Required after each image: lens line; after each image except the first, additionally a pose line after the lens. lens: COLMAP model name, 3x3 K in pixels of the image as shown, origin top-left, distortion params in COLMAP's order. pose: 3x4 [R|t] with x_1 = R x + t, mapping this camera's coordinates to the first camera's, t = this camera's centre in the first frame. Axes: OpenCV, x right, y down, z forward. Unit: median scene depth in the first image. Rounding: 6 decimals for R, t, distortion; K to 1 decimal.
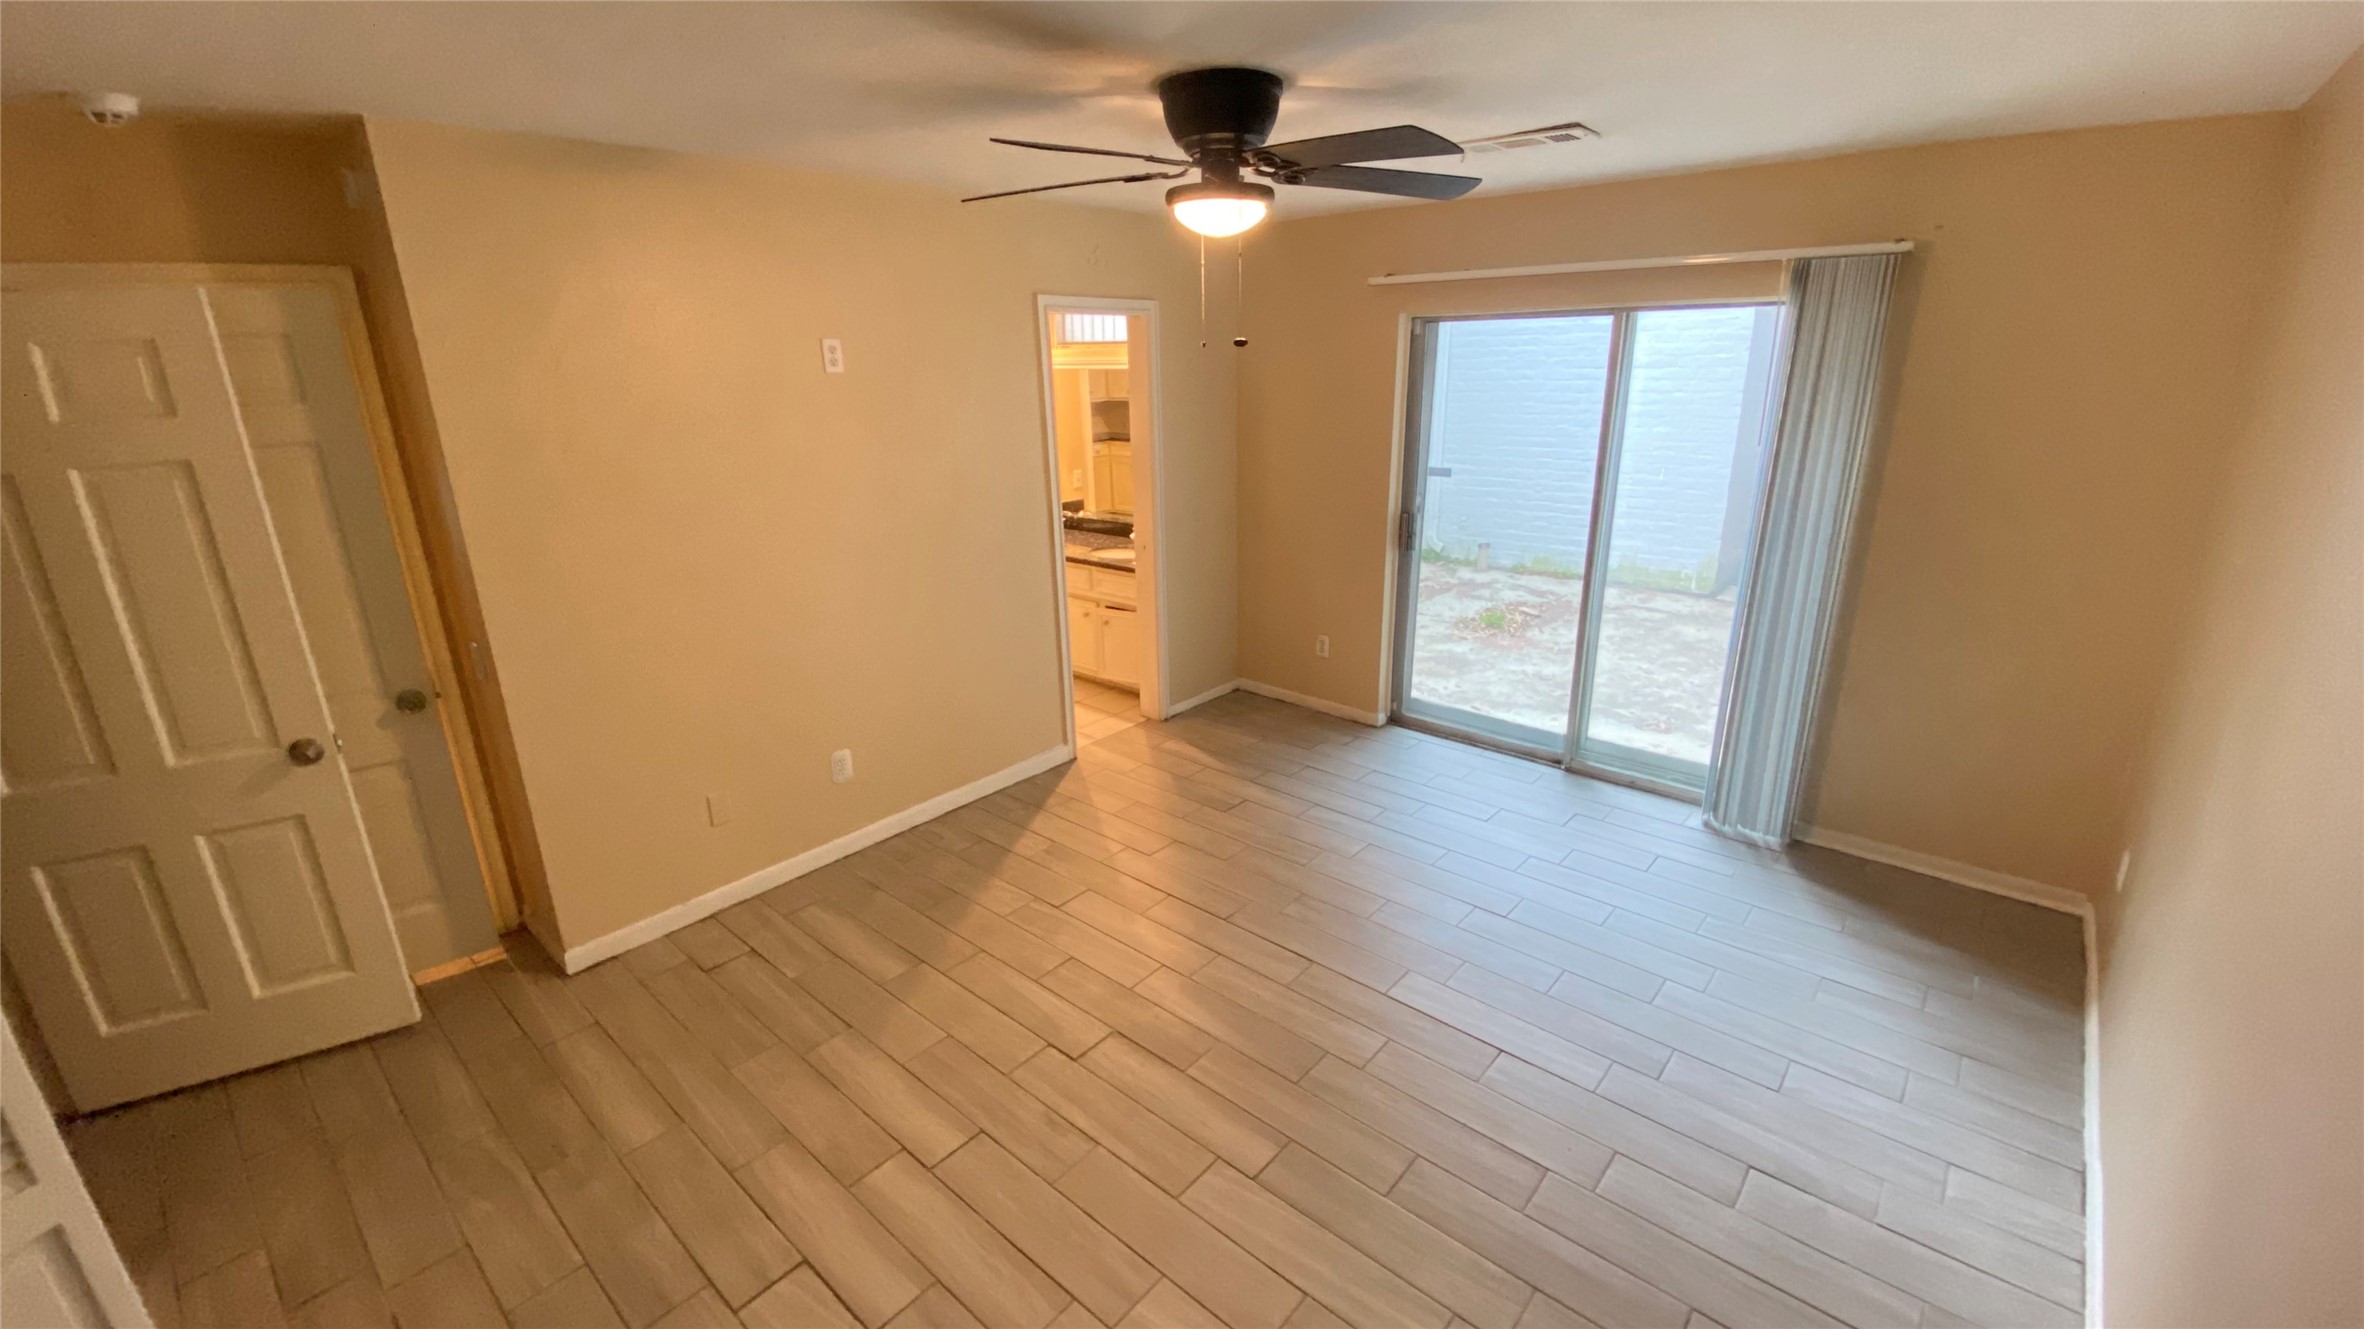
lens RADIAL K [[964.8, 0, 1190.1], [0, 964.8, 653.8], [0, 0, 1]] dist [-0.005215, -0.001544]
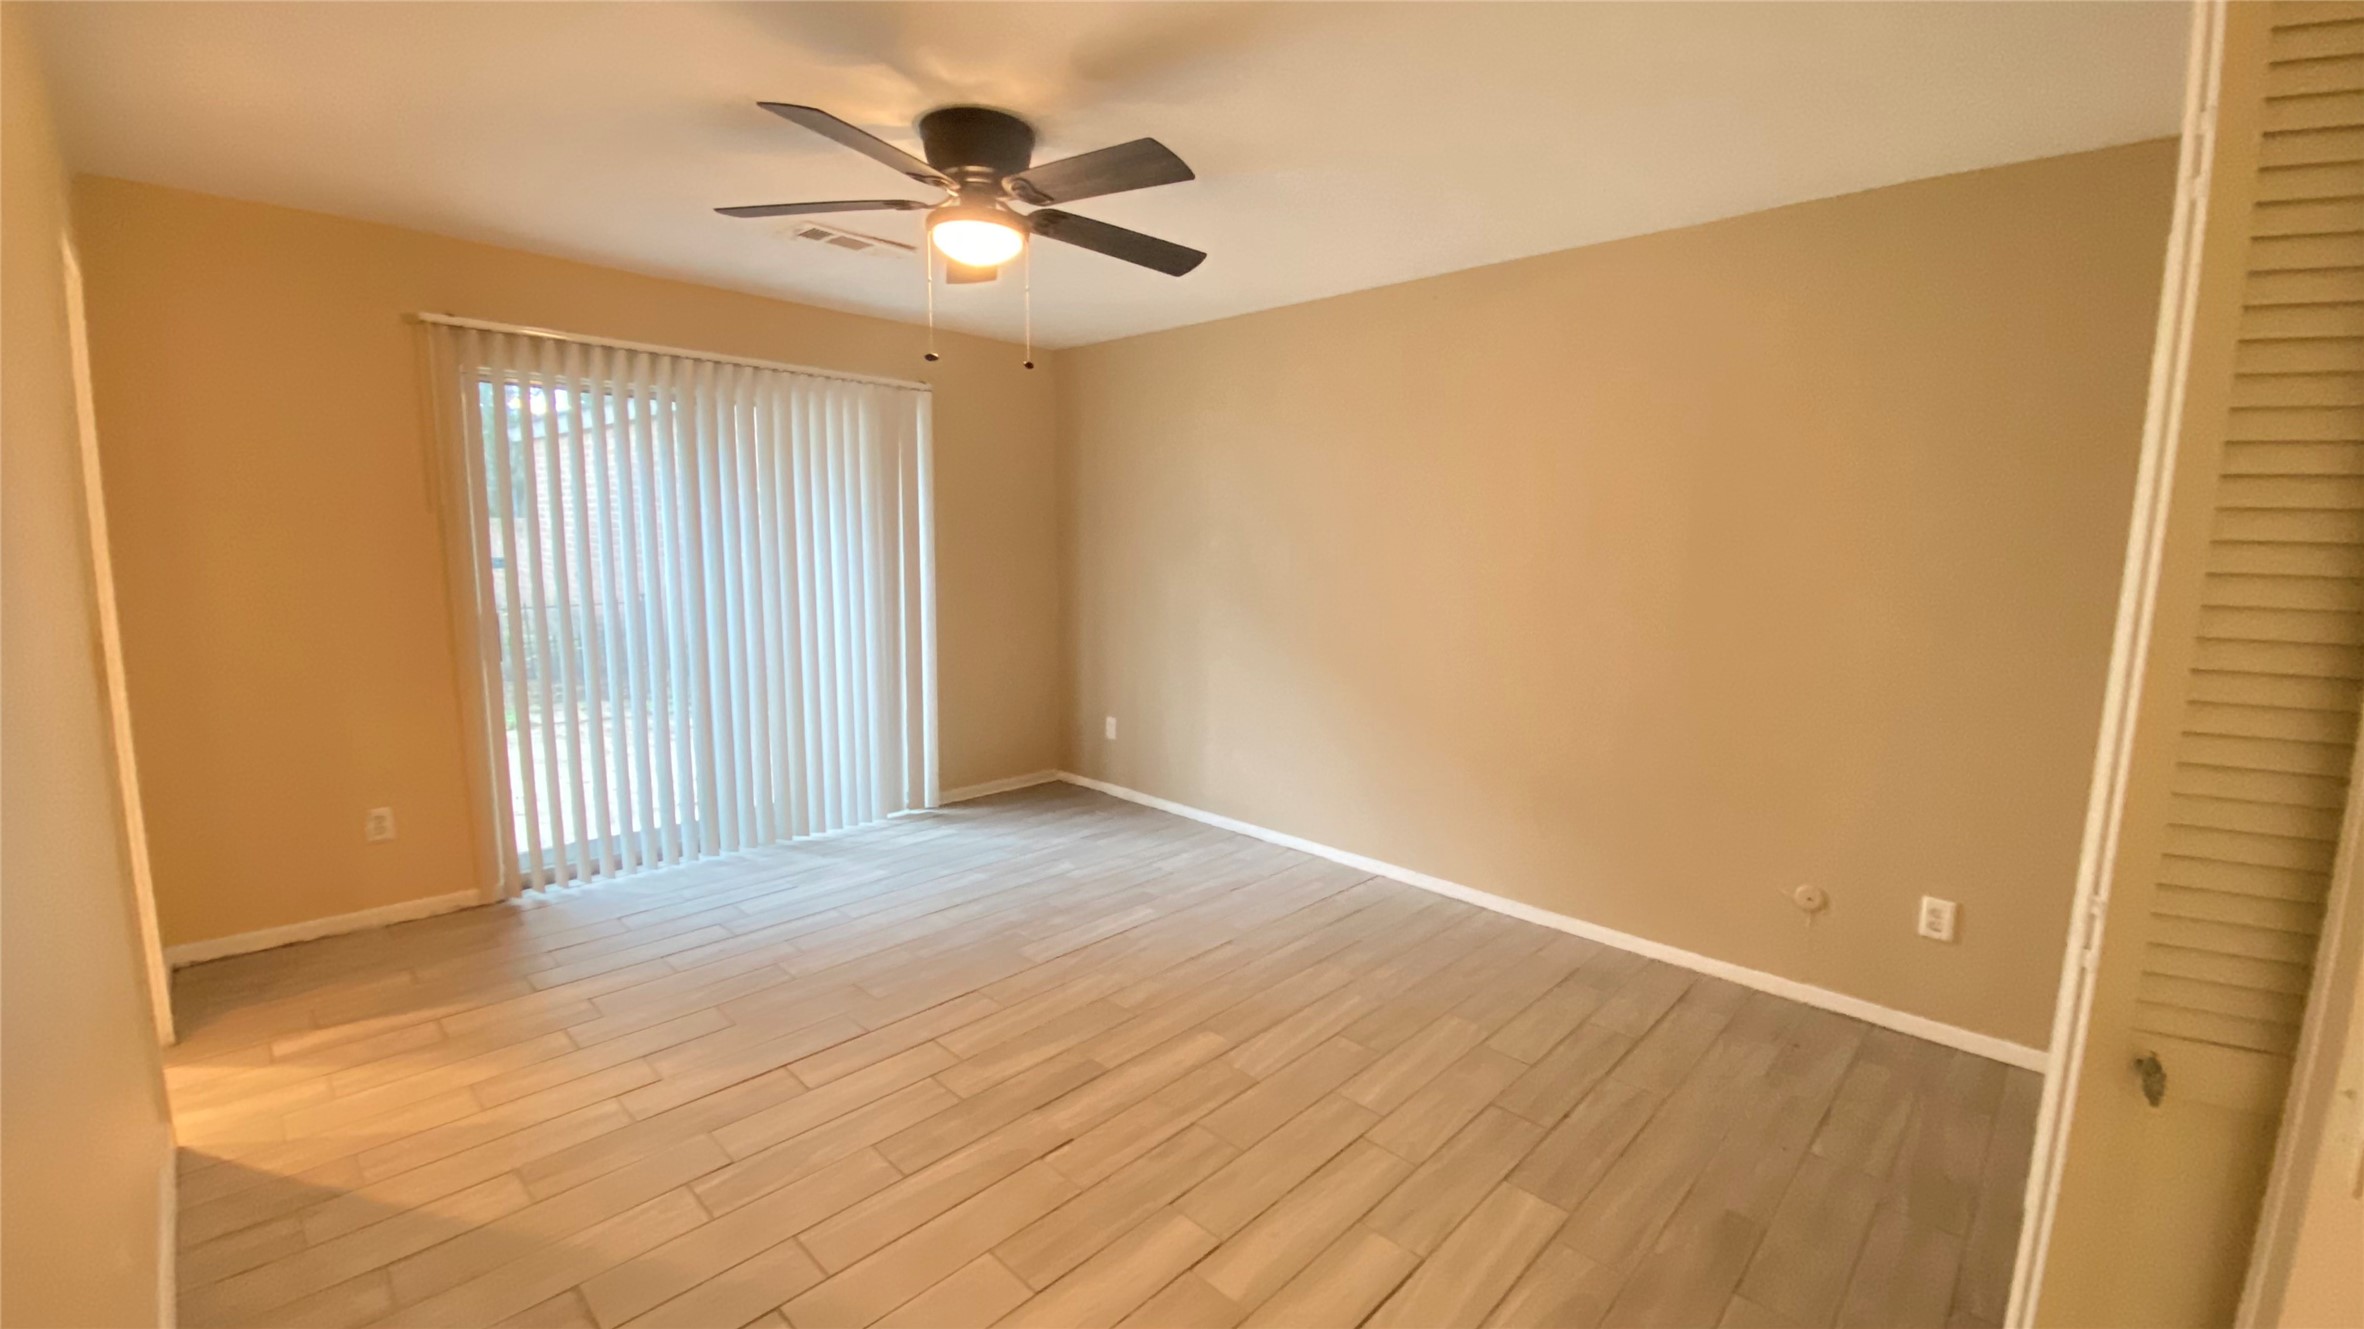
lens RADIAL K [[964.8, 0, 1187.6], [0, 964.8, 668.8], [0, 0, 1]] dist [-0.005215, -0.001544]
pose [[0.050904, -0.130937, 0.990083, -0.826134], [0.287654, 0.951278, 0.111016, -0.040696], [-0.956381, 0.279150, 0.086089, 0.641430]]
